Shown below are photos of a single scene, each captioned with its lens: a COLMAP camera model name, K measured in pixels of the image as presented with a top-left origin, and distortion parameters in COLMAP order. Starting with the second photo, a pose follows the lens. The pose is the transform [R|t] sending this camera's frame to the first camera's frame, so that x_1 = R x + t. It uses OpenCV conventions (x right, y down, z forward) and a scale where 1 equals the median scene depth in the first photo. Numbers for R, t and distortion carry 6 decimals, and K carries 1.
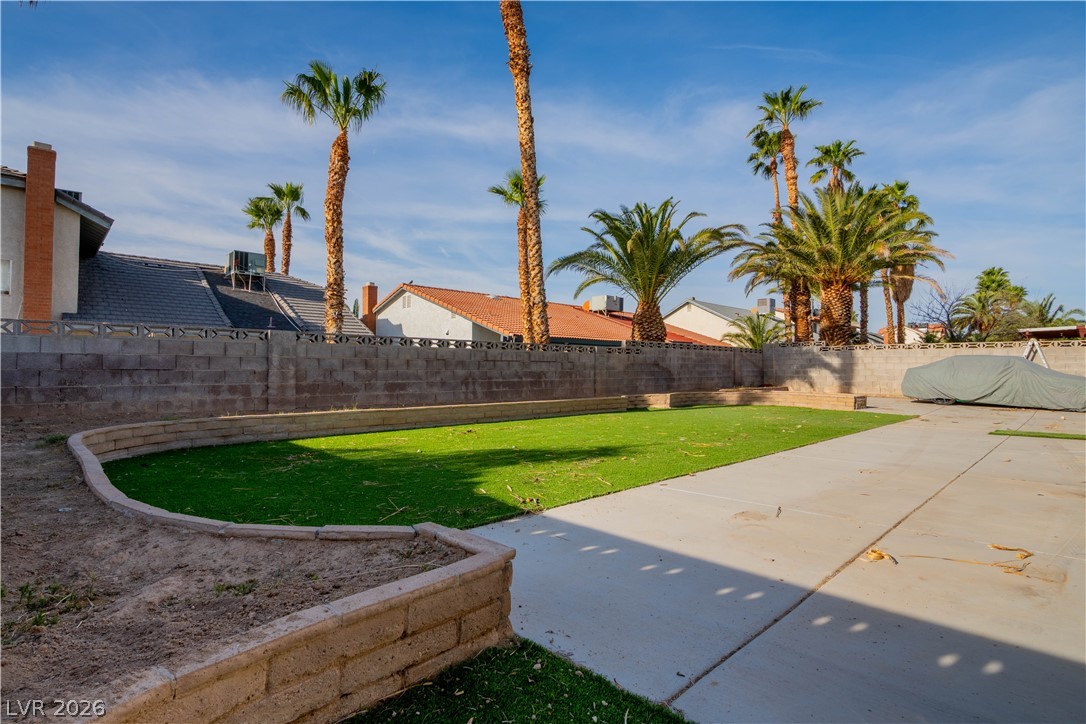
lens RADIAL K [[535.4, 0, 537.1], [0, 535.4, 361.3], [0, 0, 1]] dist [-0.020916, -0.000192]
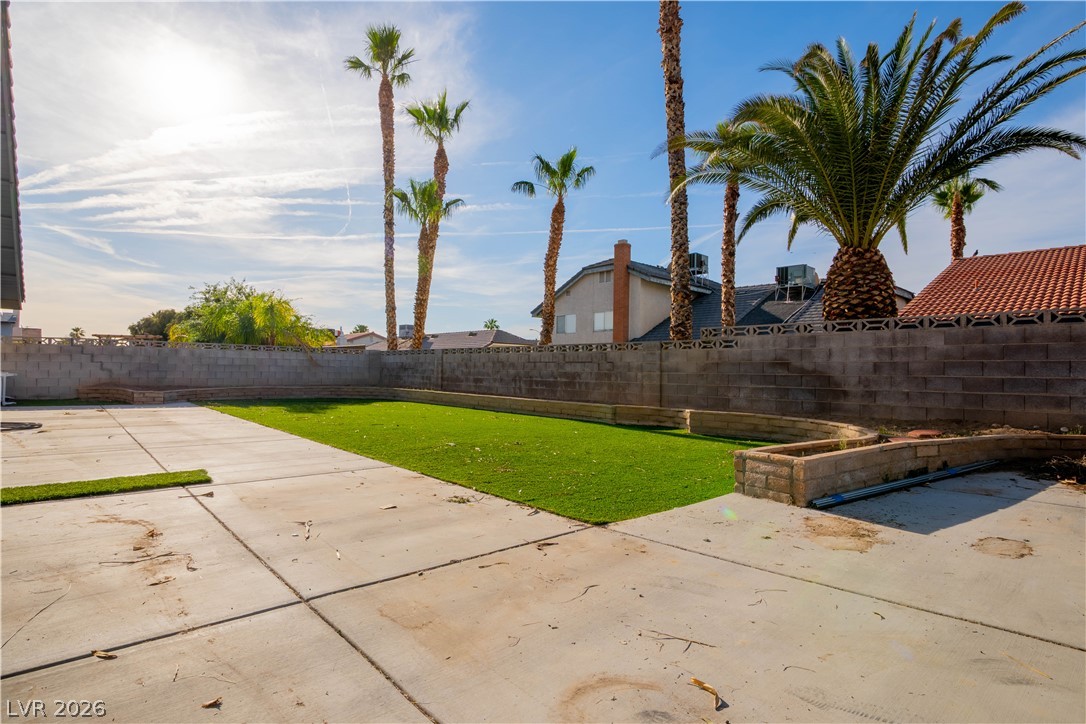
lens RADIAL K [[535.4, 0, 537.1], [0, 535.4, 361.3], [0, 0, 1]] dist [-0.020916, -0.000192]
pose [[-0.017068, -0.020992, -0.999634, 0.991504], [-0.002195, 0.999778, -0.020958, 0.019548], [0.999852, 0.001836, -0.017111, 0.947487]]
